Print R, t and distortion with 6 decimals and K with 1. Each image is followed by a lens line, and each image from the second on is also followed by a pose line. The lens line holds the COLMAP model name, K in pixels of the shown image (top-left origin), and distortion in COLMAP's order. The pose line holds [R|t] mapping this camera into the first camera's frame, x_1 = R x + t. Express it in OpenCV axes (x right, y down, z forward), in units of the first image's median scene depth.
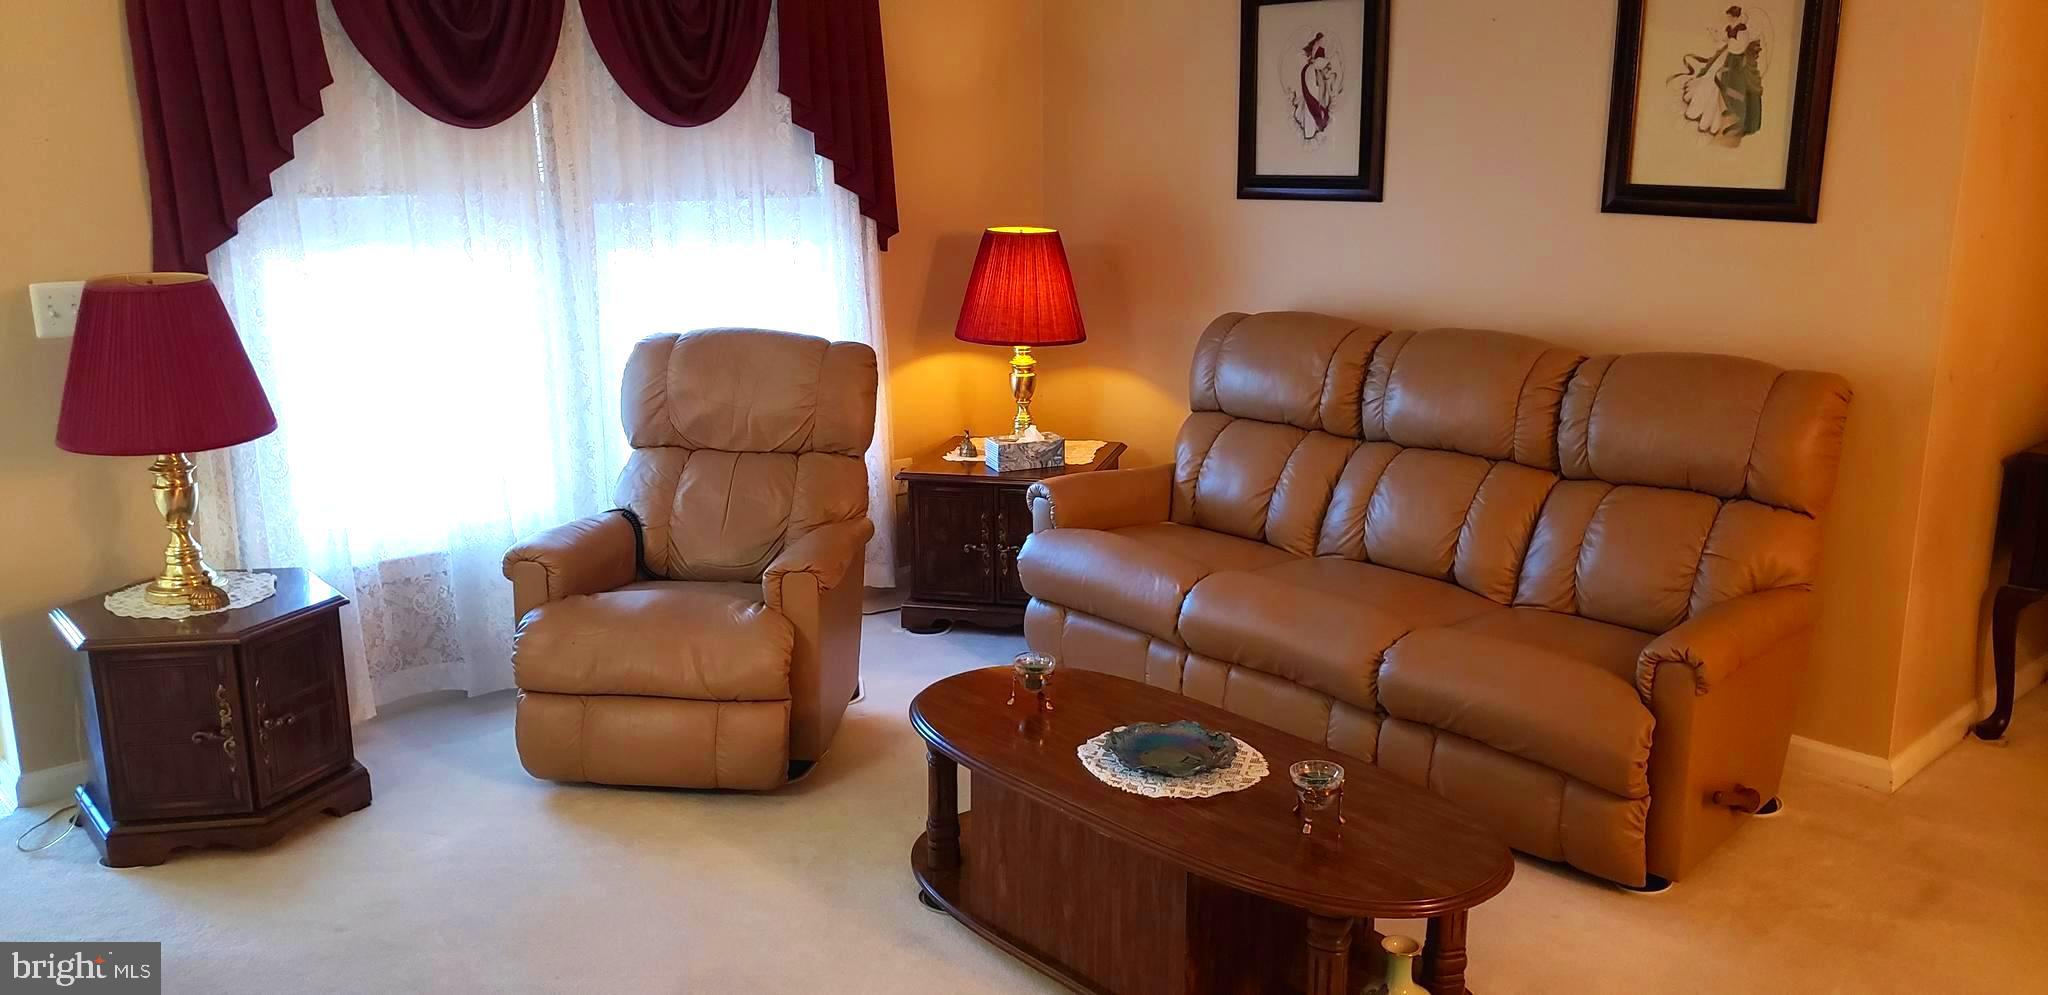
lens RADIAL K [[1572.6, 0, 1054.2], [0, 1572.6, 504.5], [0, 0, 1]] dist [0.062824, -0.083478]
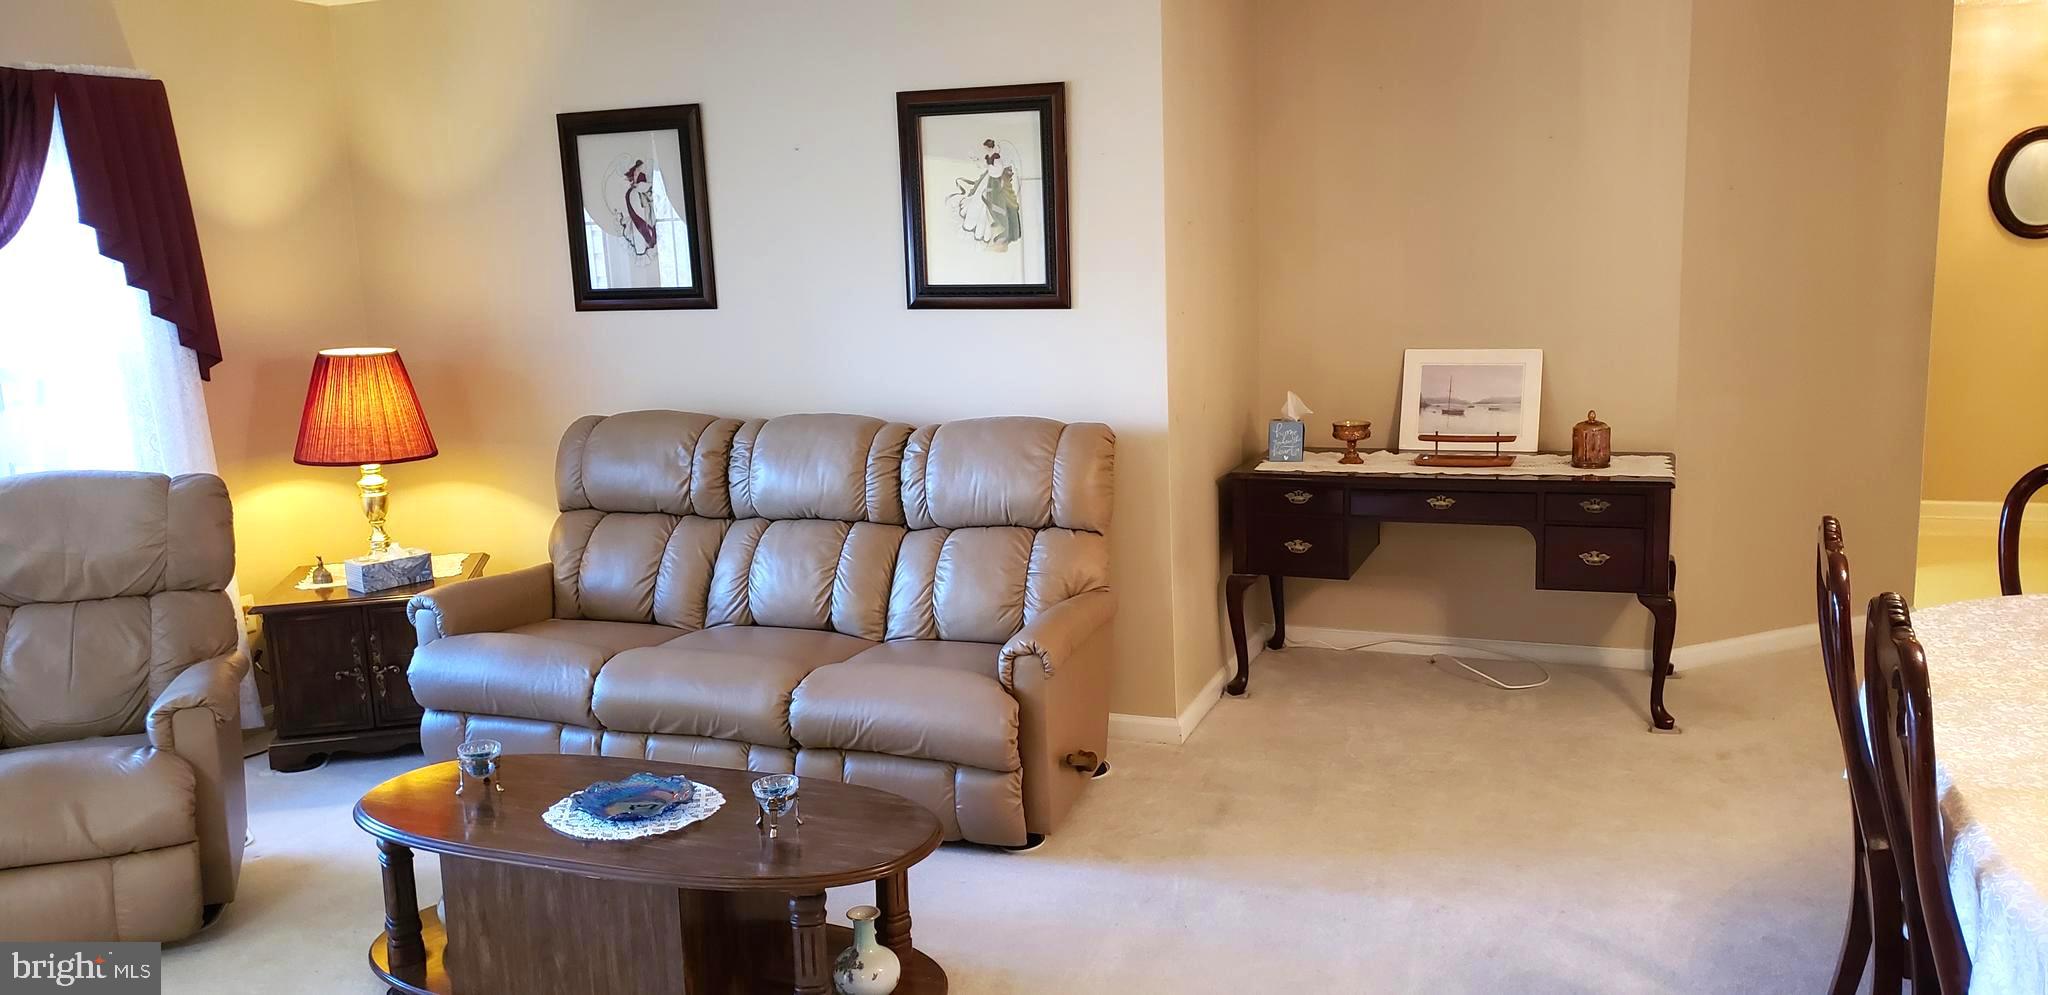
lens RADIAL K [[1572.6, 0, 1058.8], [0, 1572.6, 514.0], [0, 0, 1]] dist [0.062824, -0.083478]
pose [[0.891524, -0.104830, 0.440676, -0.097231], [0.134542, 0.990231, -0.036629, 0.029966], [-0.432531, 0.091945, 0.896919, -0.107399]]
